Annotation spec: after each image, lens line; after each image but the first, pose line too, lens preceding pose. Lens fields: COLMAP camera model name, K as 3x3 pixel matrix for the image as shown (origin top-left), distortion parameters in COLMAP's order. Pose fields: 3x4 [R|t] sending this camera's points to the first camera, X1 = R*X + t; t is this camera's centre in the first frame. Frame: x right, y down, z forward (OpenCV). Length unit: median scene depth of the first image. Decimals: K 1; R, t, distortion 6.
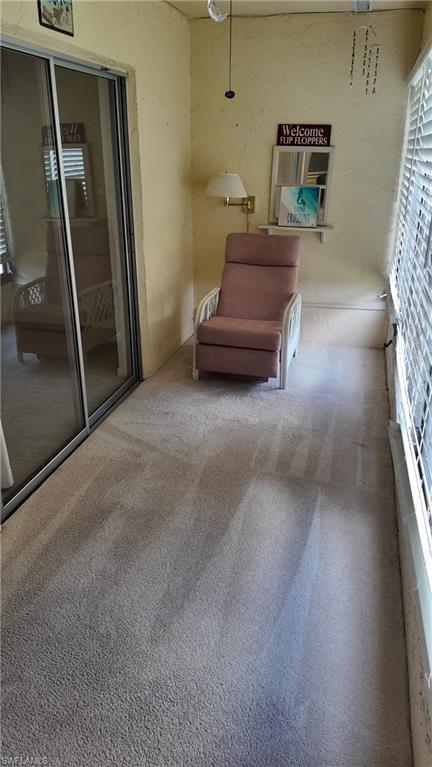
lens RADIAL K [[562.1, 0, 212.4], [0, 562.1, 386.7], [0, 0, 1]] dist [0.046594, -0.073109]
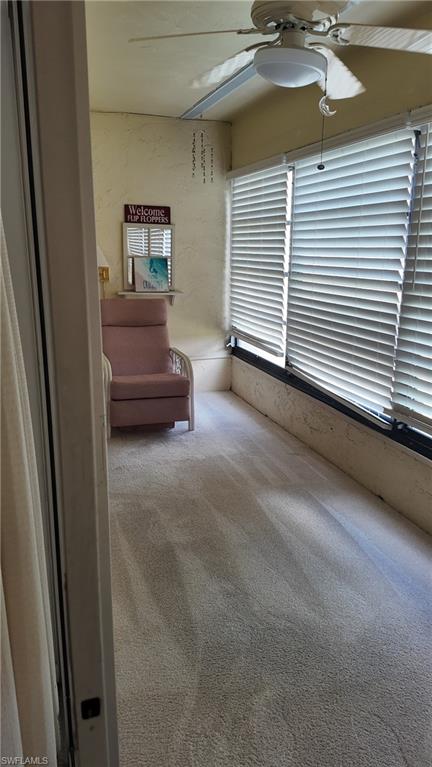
lens RADIAL K [[562.1, 0, 213.7], [0, 562.1, 386.4], [0, 0, 1]] dist [0.046594, -0.073109]
pose [[0.836136, -0.127387, 0.533524, -0.404016], [0.204072, 0.975082, -0.087003, 0.023801], [-0.509147, 0.181624, 0.841298, 0.033516]]
